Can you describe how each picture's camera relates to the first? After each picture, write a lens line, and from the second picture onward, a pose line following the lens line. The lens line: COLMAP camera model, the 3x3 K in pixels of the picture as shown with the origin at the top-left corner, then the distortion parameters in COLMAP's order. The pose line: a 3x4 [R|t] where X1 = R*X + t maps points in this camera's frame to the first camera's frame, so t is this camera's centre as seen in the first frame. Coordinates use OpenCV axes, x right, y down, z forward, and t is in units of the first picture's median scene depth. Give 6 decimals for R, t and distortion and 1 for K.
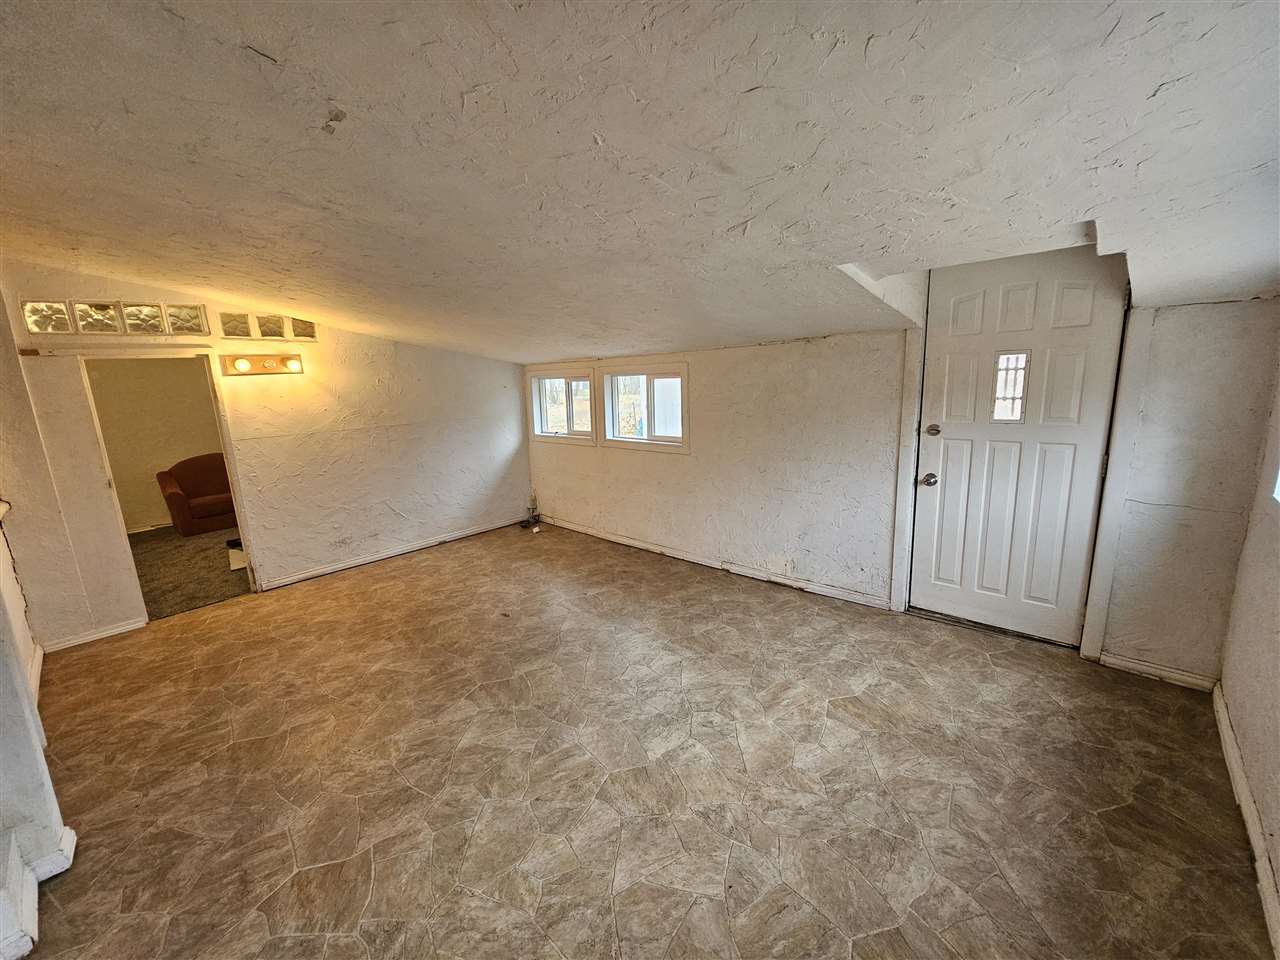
lens RADIAL K [[527.9, 0, 643.1], [0, 527.9, 476.2], [0, 0, 1]] dist [-0.001890, 0.000520]
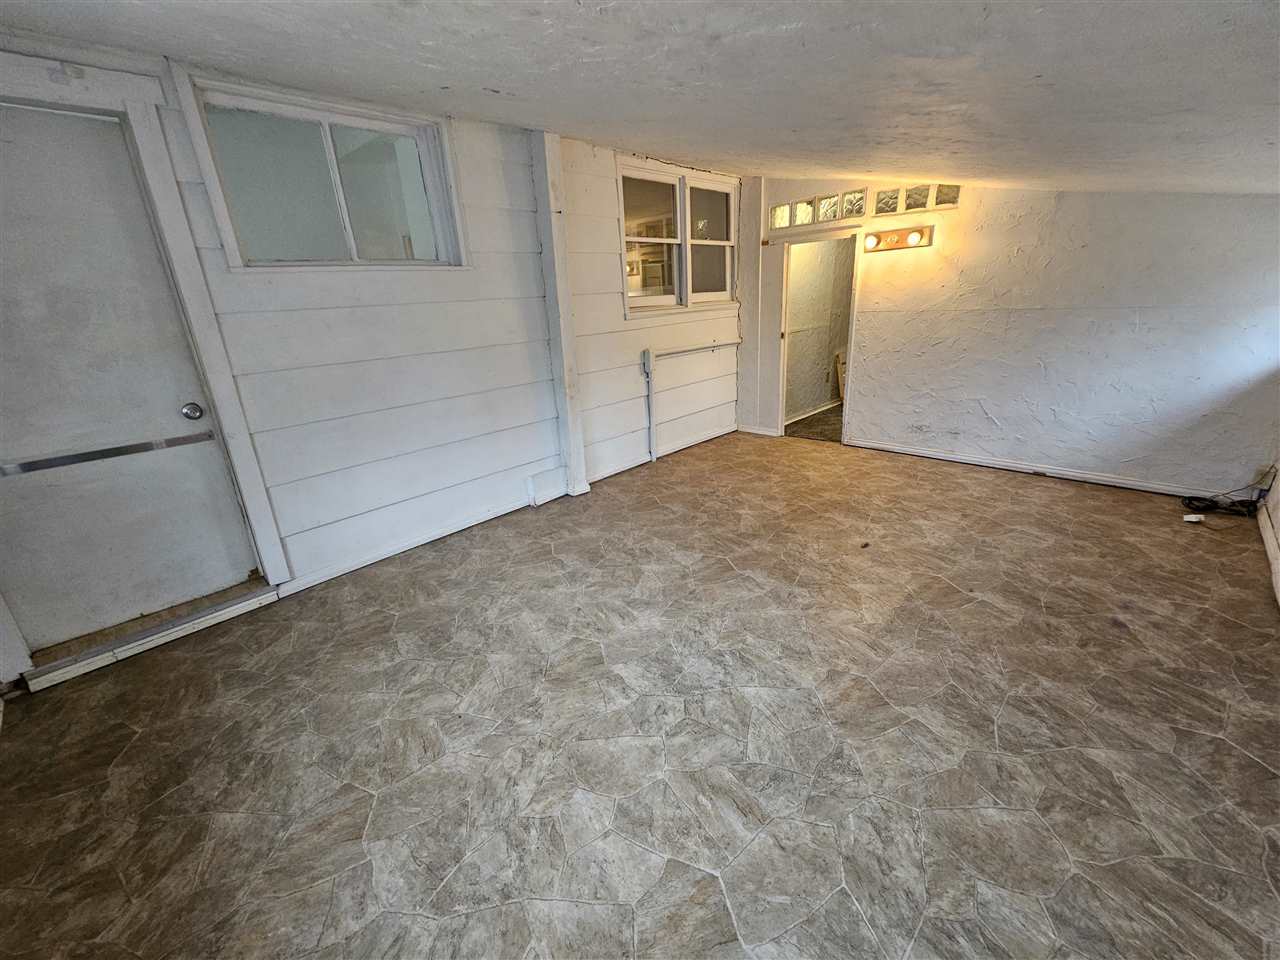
lens RADIAL K [[527.9, 0, 643.1], [0, 527.9, 476.2], [0, 0, 1]] dist [-0.001890, 0.000520]
pose [[-0.008799, 0.362802, -0.931825, 0.554638], [-0.138695, 0.922411, 0.360446, -0.109562], [0.990296, 0.132411, 0.042203, 0.663116]]
